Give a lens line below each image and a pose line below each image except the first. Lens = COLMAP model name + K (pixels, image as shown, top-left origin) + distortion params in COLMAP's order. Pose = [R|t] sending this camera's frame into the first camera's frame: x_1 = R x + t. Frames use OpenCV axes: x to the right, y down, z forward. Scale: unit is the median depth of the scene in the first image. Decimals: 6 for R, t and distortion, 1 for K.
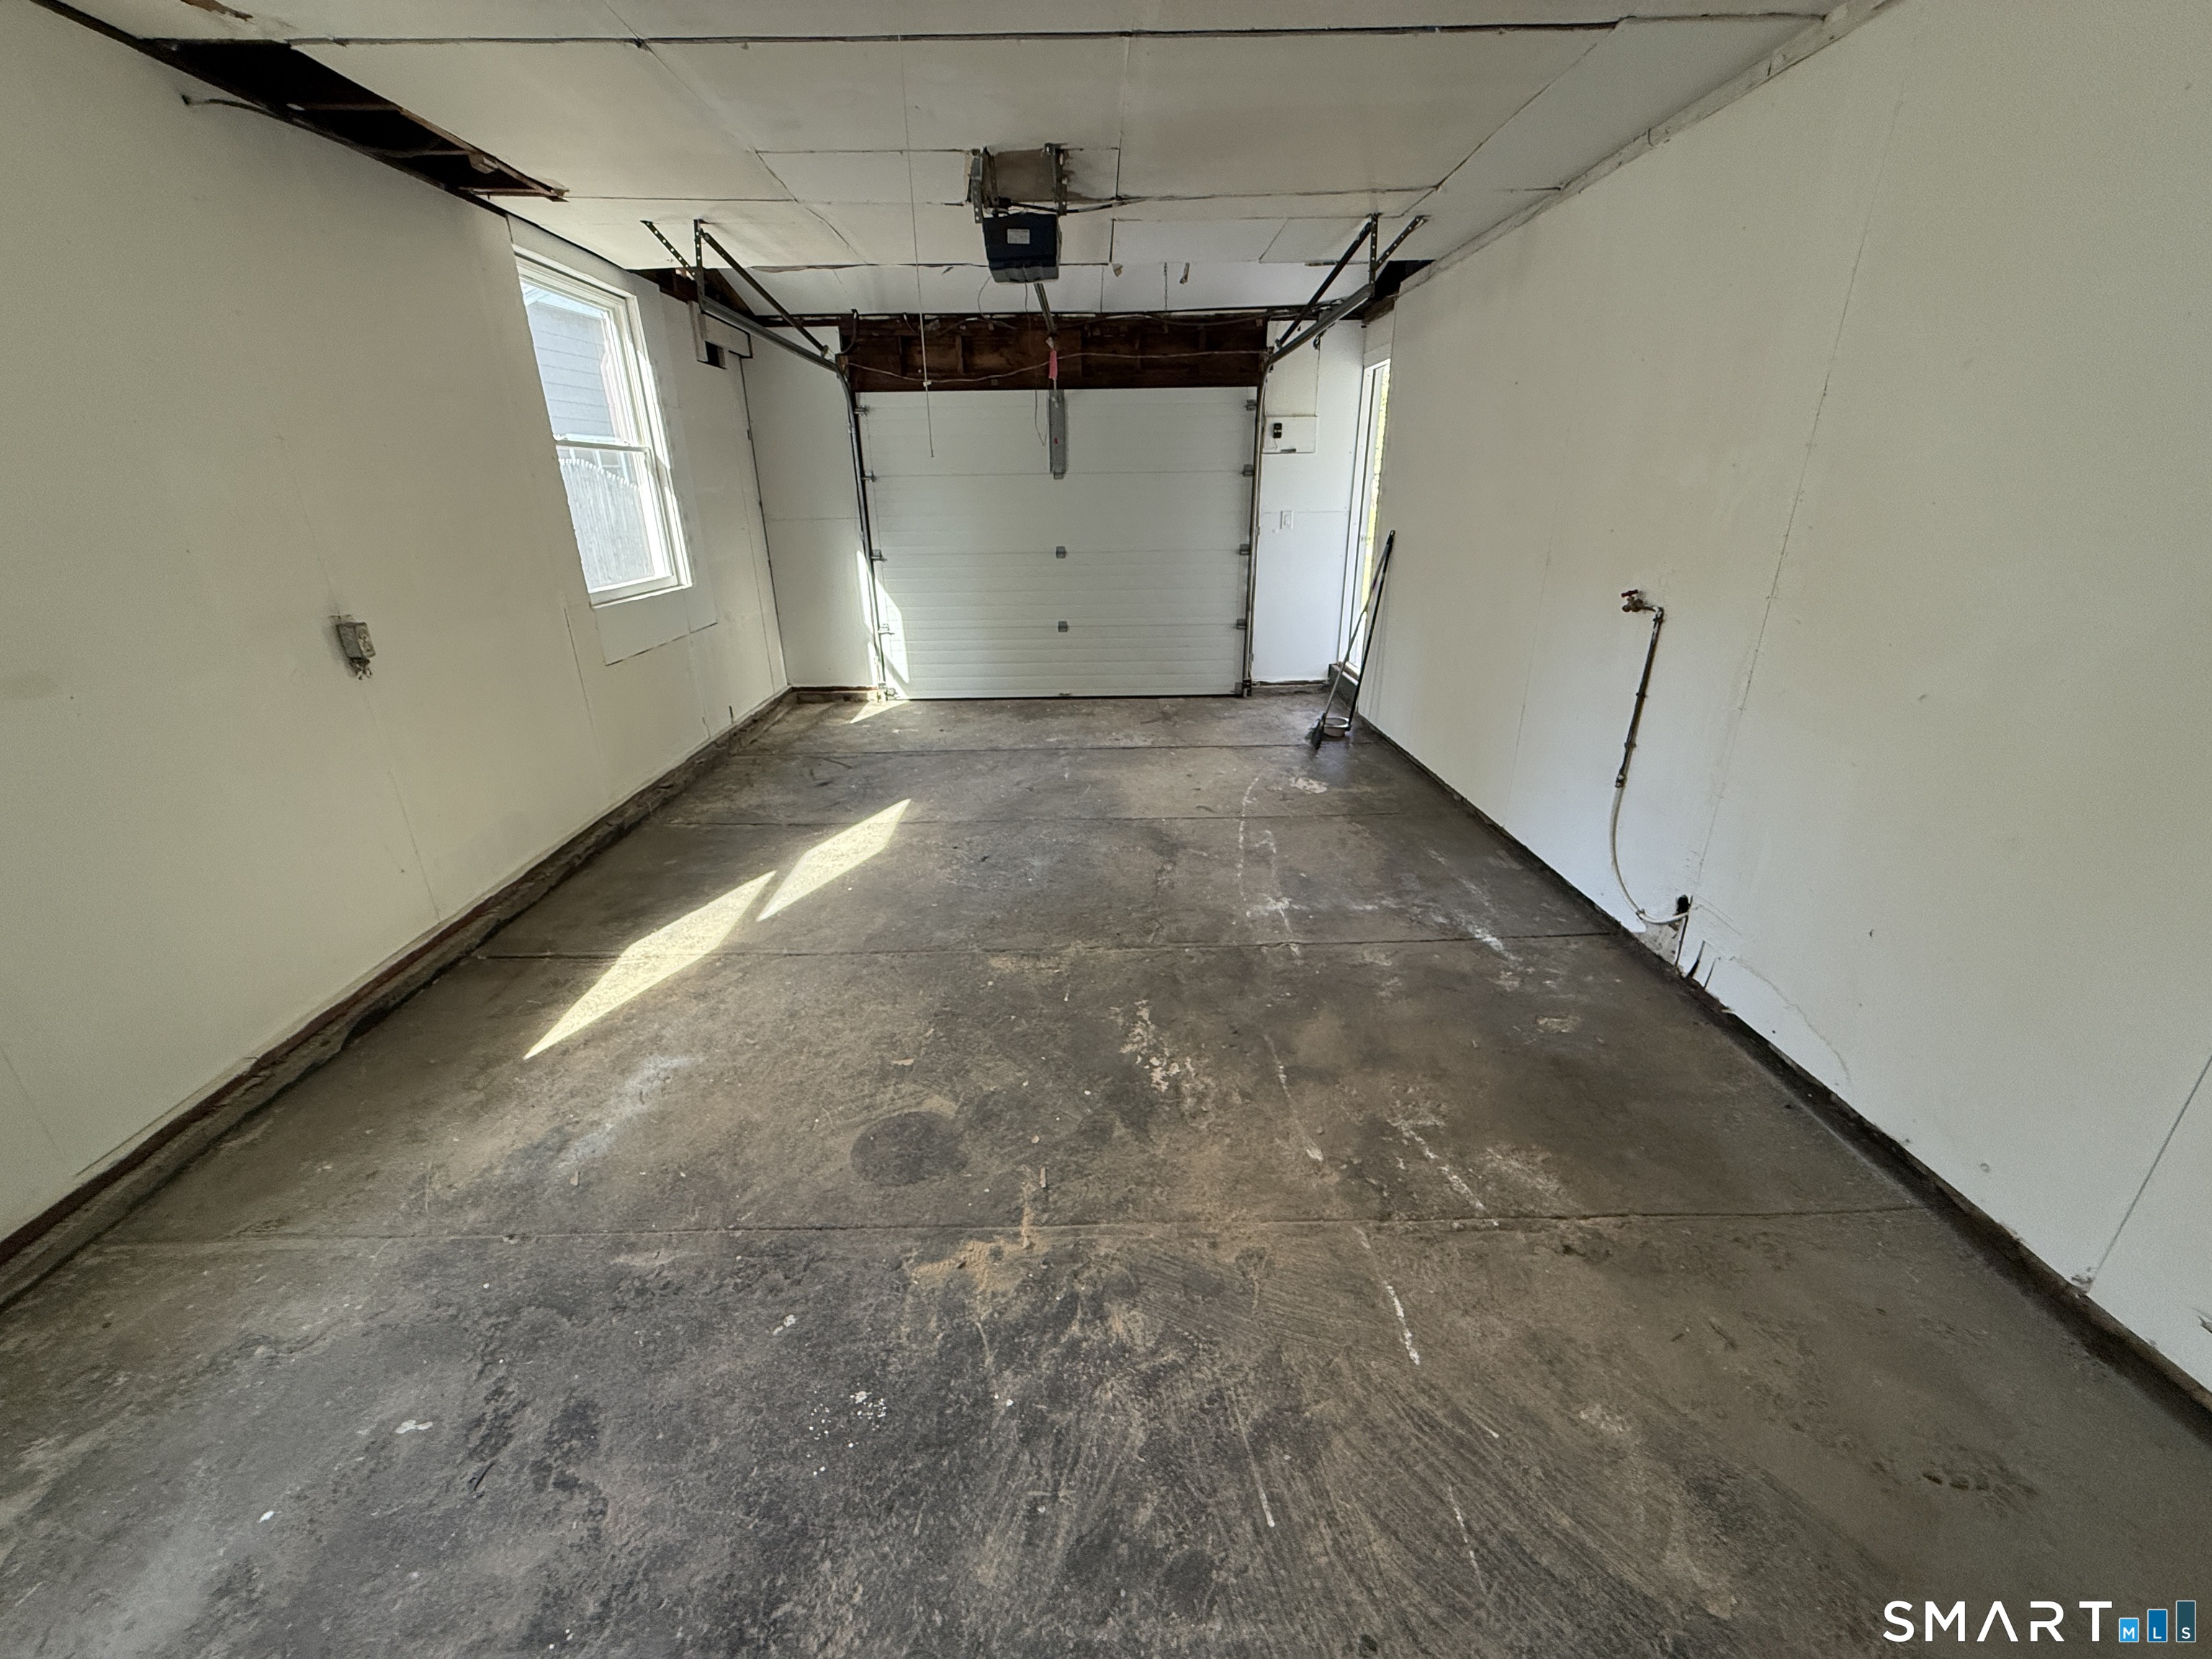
lens RADIAL K [[883.1, 0, 1101.8], [0, 883.1, 832.6], [0, 0, 1]] dist [0.003077, 0.000253]
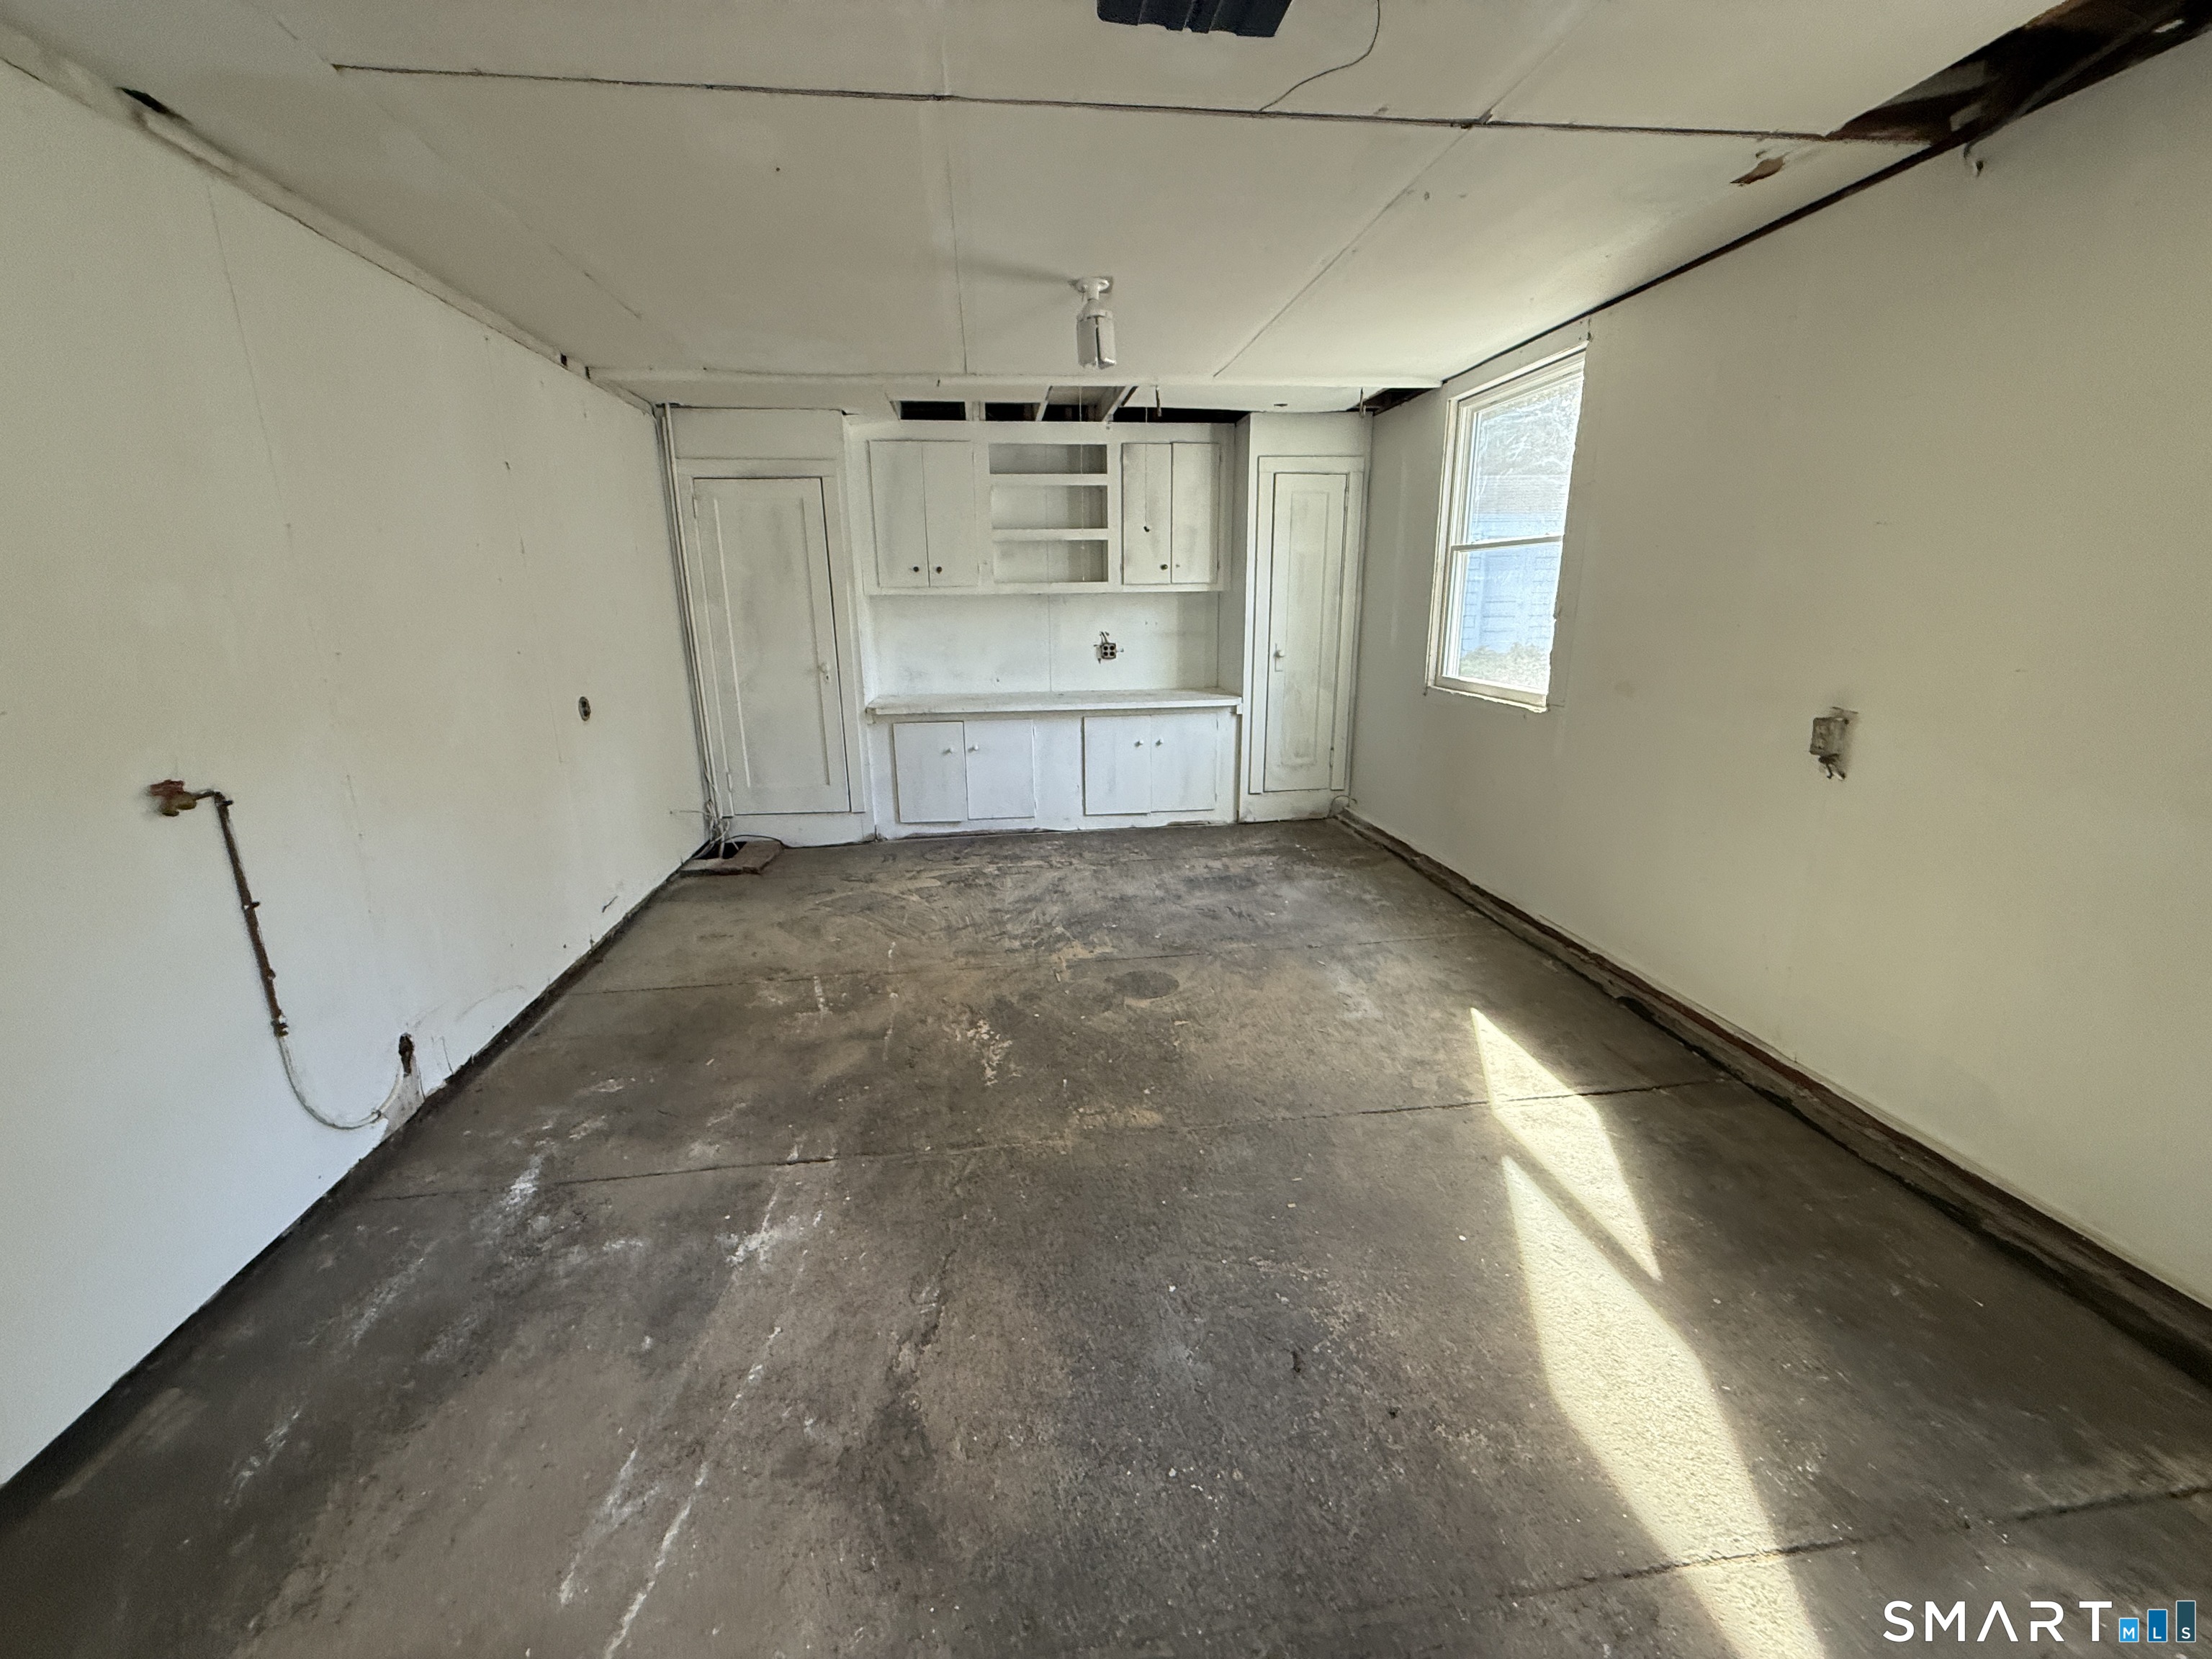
lens RADIAL K [[883.1, 0, 1100.9], [0, 883.1, 826.6], [0, 0, 1]] dist [0.003077, 0.000253]
pose [[-0.994135, 0.053176, -0.094168, -0.000869], [-0.013349, 0.803759, 0.594805, -0.710238], [0.107318, 0.592573, -0.798335, 1.786061]]
